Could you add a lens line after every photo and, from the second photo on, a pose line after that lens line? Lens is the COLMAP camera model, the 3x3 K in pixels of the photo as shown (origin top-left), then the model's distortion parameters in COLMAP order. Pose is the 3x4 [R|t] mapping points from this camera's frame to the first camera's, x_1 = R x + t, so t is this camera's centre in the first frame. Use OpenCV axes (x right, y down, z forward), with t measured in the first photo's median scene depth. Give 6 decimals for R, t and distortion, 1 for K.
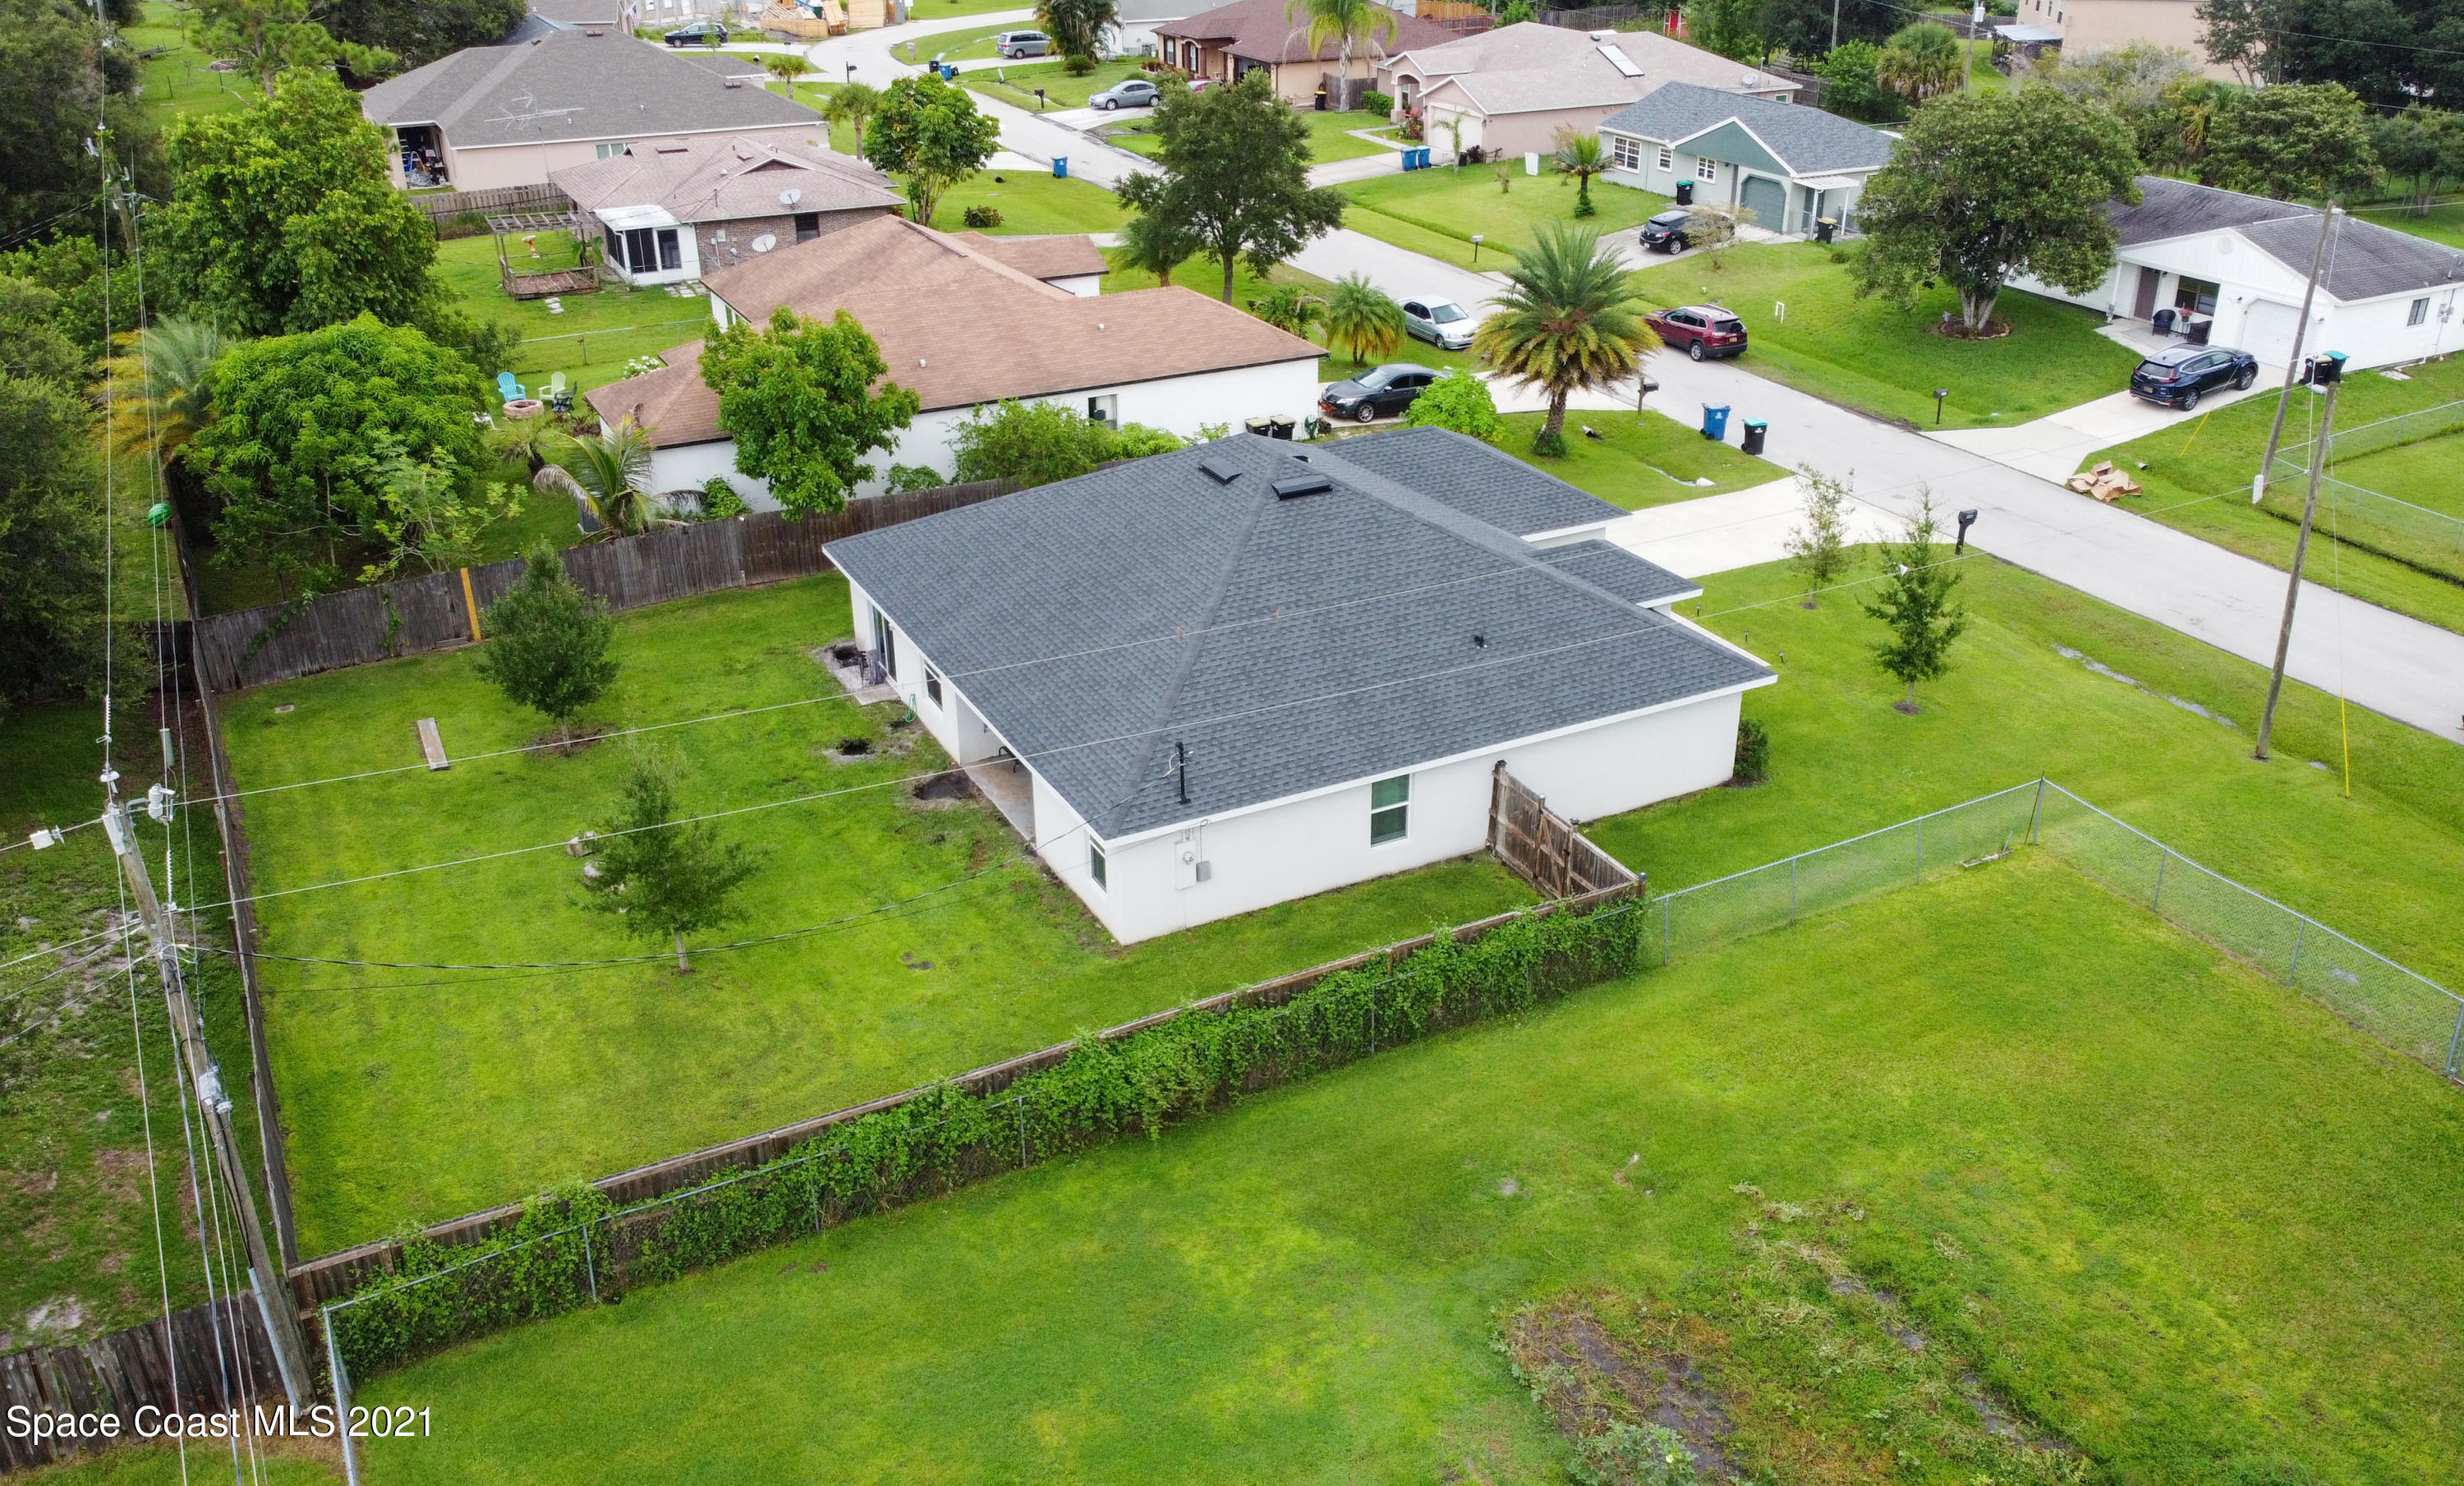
lens RADIAL K [[1894.1, 0, 1232.0], [0, 1894.1, 743.0], [0, 0, 1]] dist [-0.093903, 0.001102]
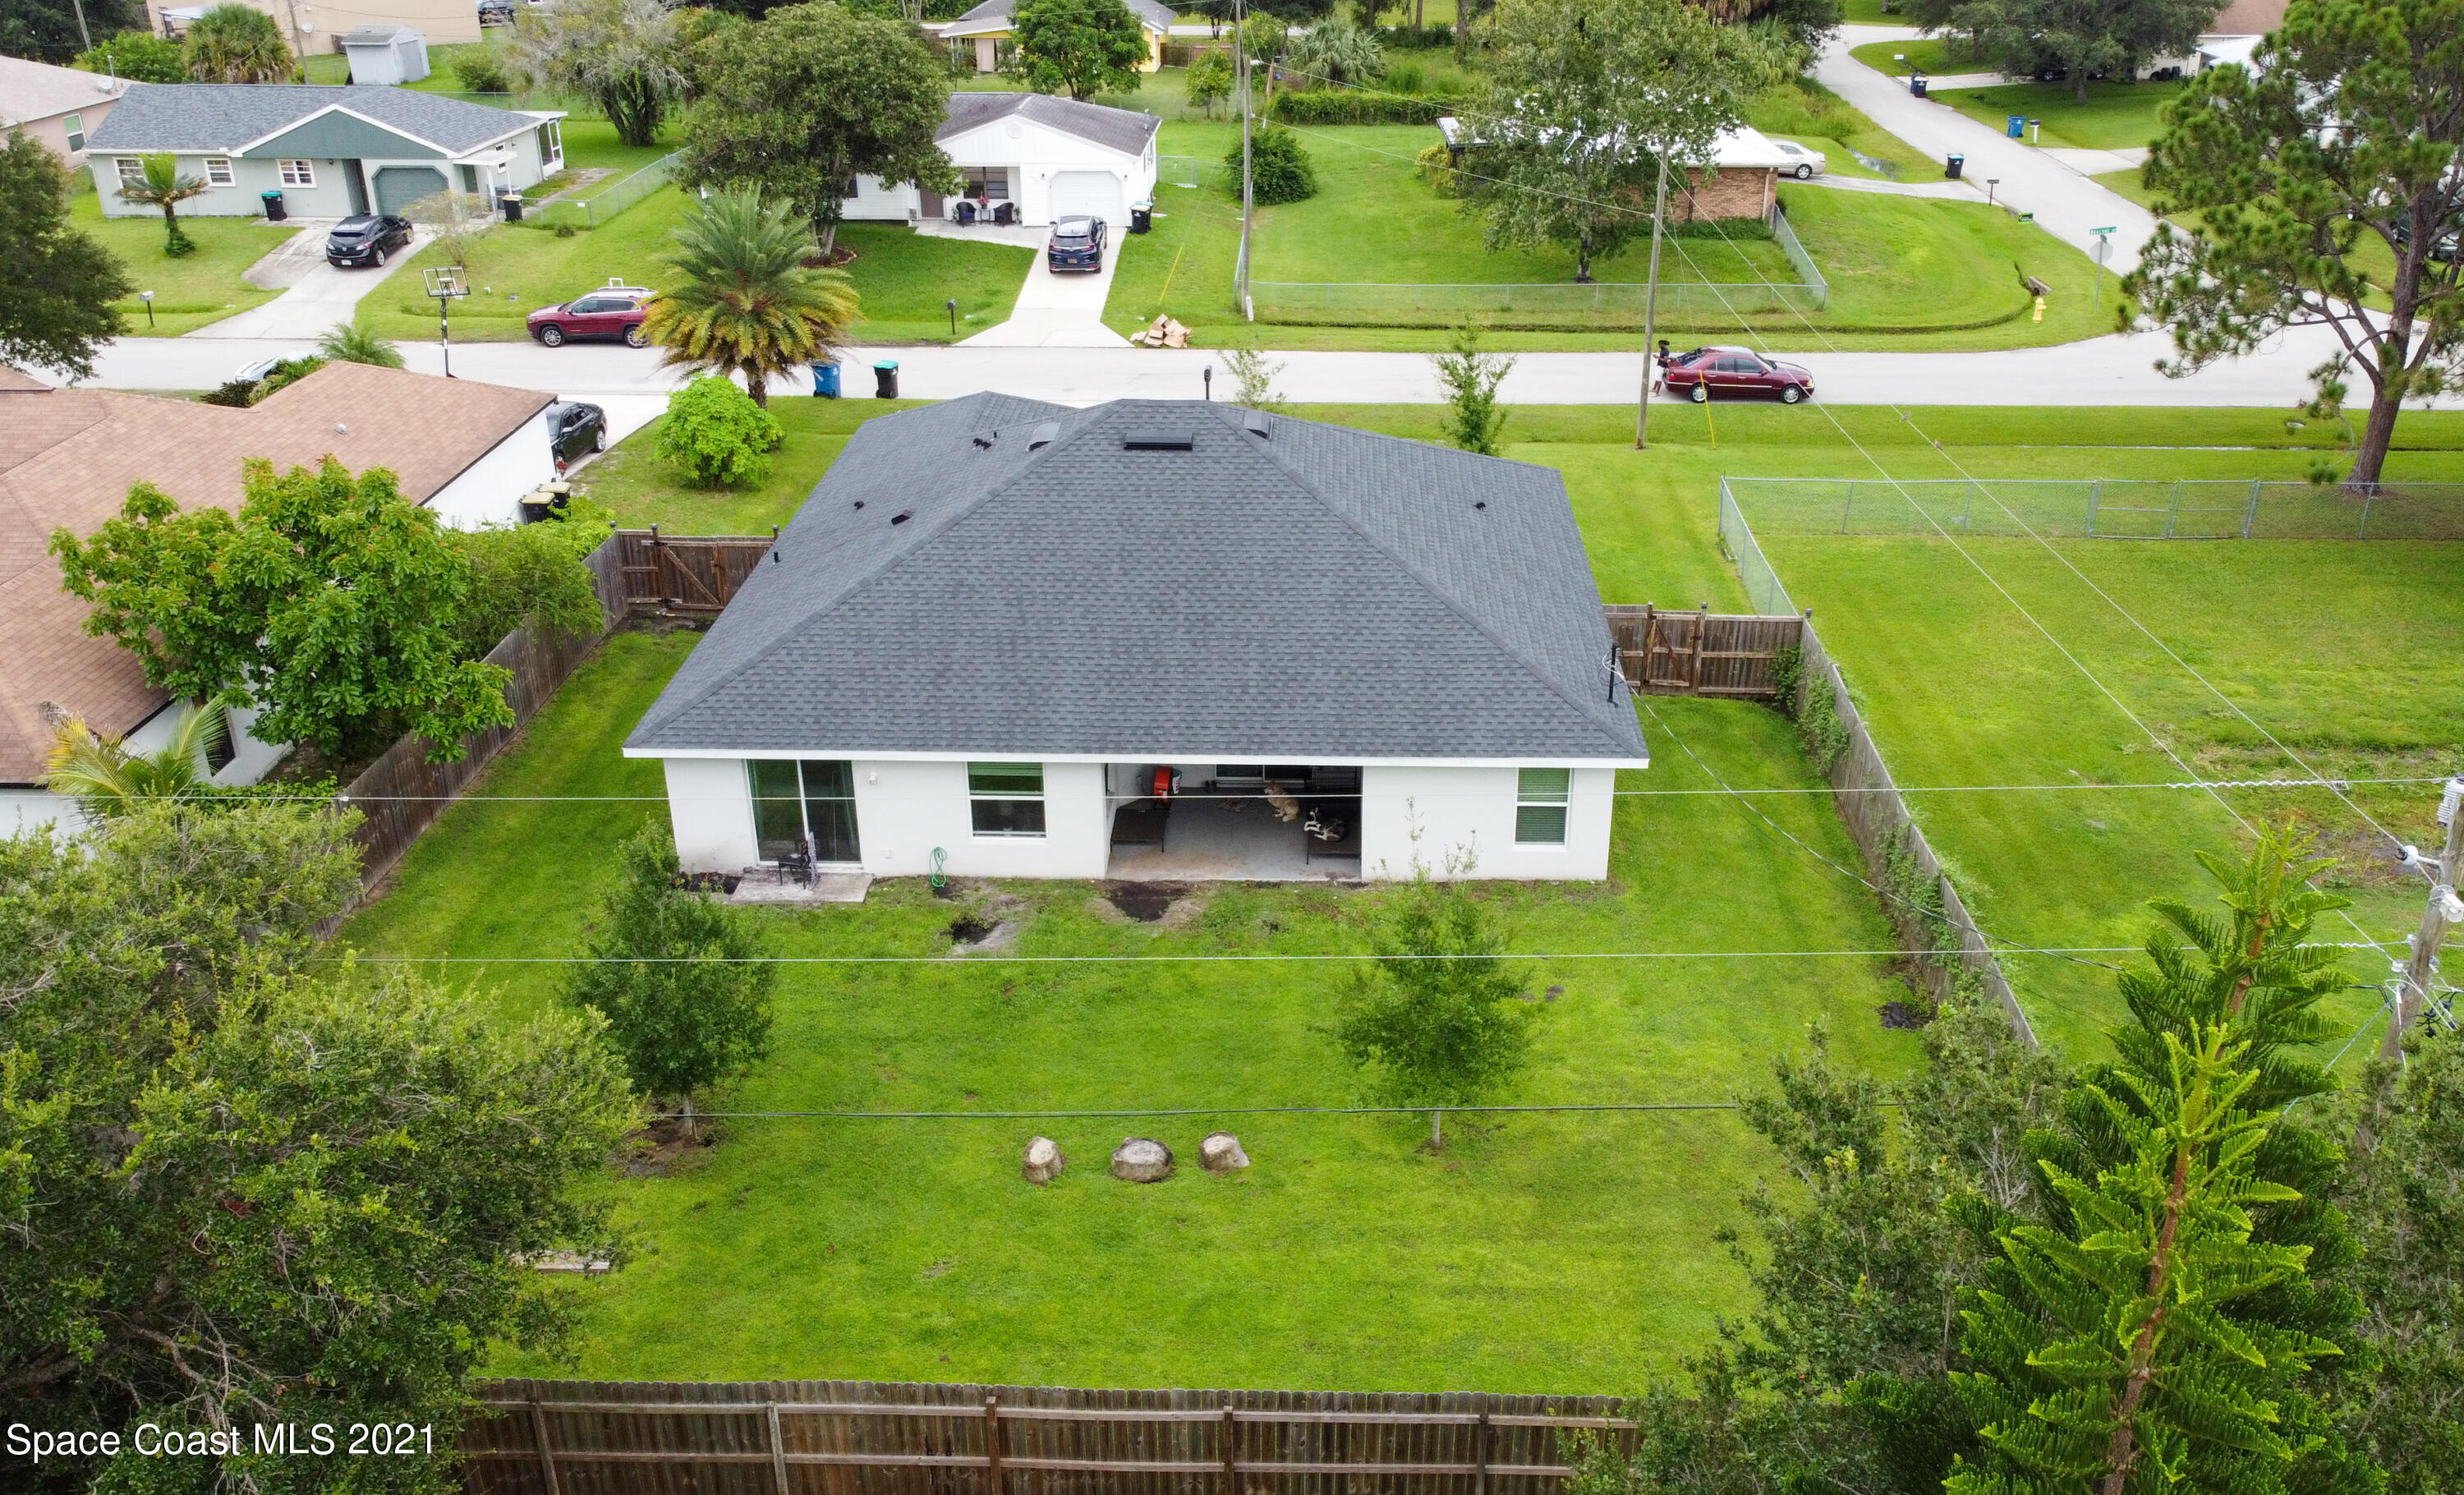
lens RADIAL K [[1850.0, 0, 1232.0], [0, 1850.0, 747.5], [0, 0, 1]] dist [0.006645, 0.002630]
pose [[0.498809, -0.382229, 0.777875, -0.328266], [0.379447, 0.903226, 0.200504, -0.081395], [-0.779236, 0.195149, 0.595574, 0.219732]]
